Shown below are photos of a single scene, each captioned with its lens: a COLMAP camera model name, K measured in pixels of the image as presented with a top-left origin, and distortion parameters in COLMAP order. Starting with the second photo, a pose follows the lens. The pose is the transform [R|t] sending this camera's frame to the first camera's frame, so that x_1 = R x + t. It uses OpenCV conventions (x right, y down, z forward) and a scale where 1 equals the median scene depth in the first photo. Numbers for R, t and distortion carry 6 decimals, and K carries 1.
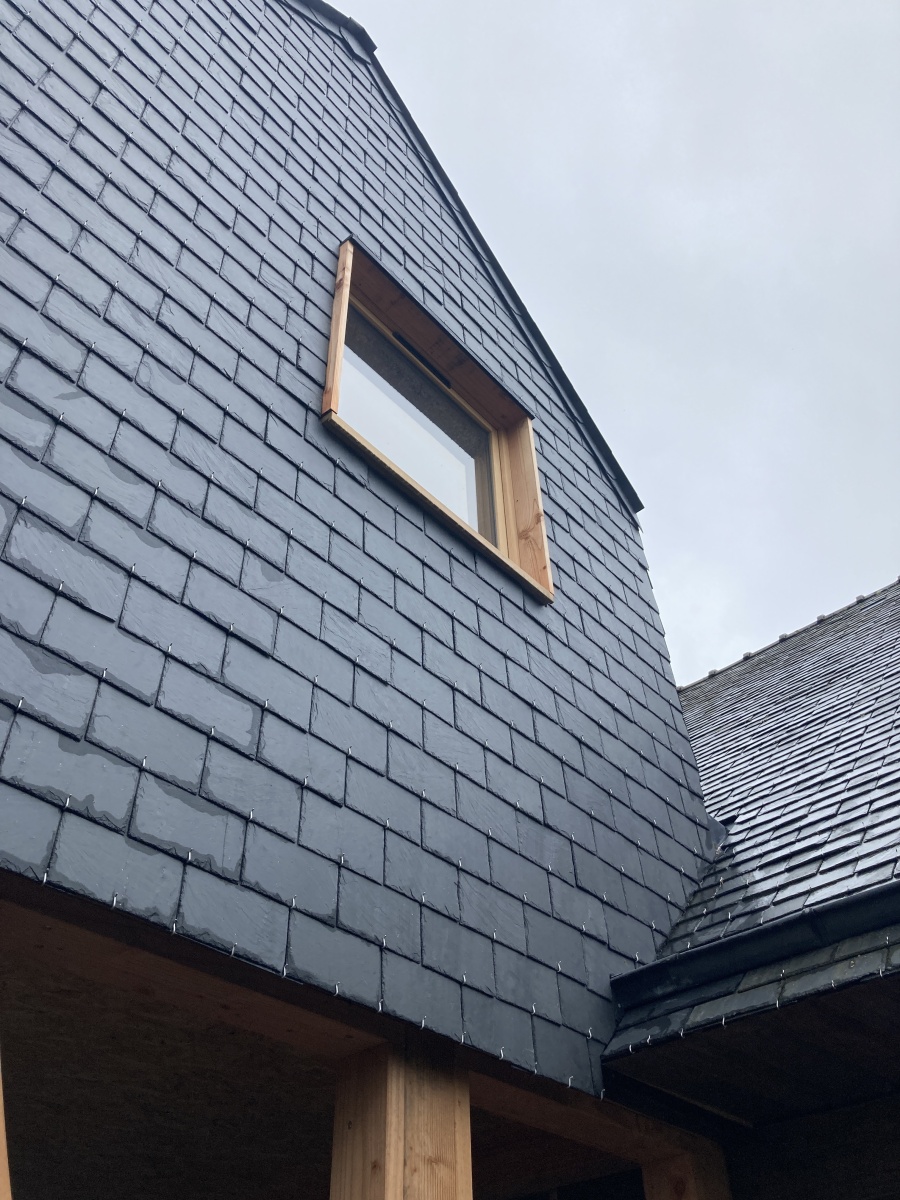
lens RADIAL K [[997.8, 0, 450.0], [0, 997.8, 600.0], [0, 0, 1]] dist [0.036757, -0.005706]
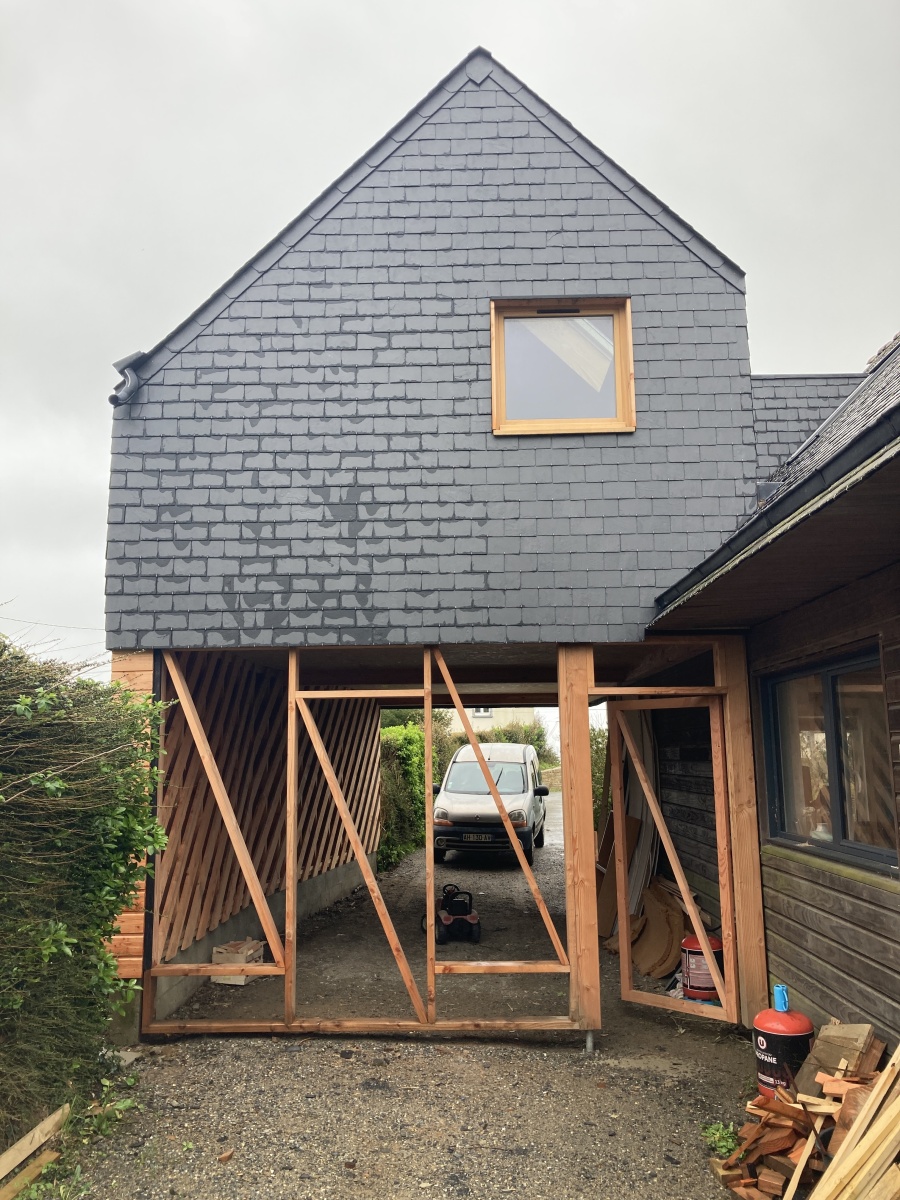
lens RADIAL K [[997.8, 0, 450.0], [0, 997.8, 600.0], [0, 0, 1]] dist [0.036757, -0.005706]
pose [[0.656605, -0.105091, -0.746877, 2.524675], [0.510141, 0.791257, 0.337147, -1.152466], [0.555541, -0.602385, 0.573155, -1.238709]]
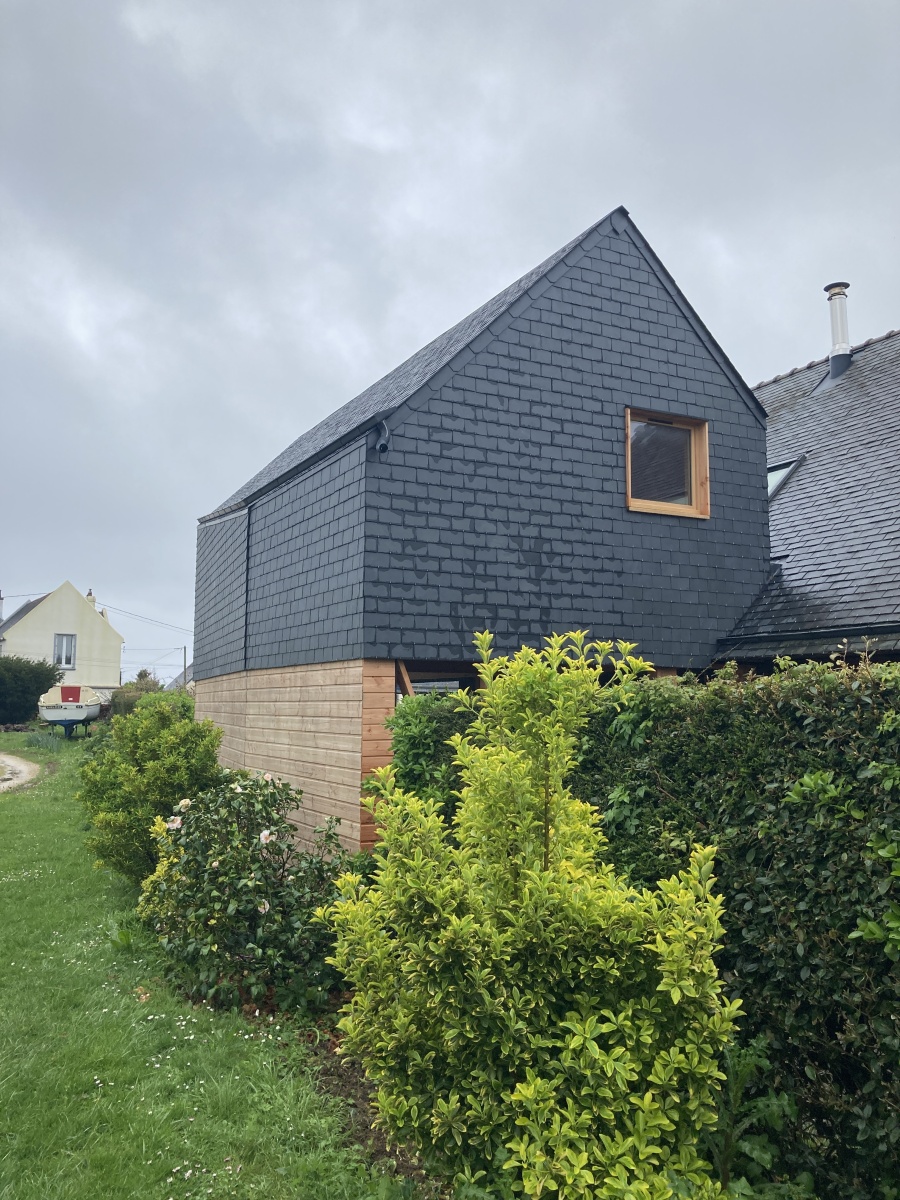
lens RADIAL K [[997.8, 0, 450.0], [0, 997.8, 600.0], [0, 0, 1]] dist [0.036757, -0.005706]
pose [[0.935569, -0.002548, -0.353134, 0.801947], [0.216802, 0.793490, 0.568657, -3.064862], [0.278759, -0.608578, 0.742917, -2.972889]]
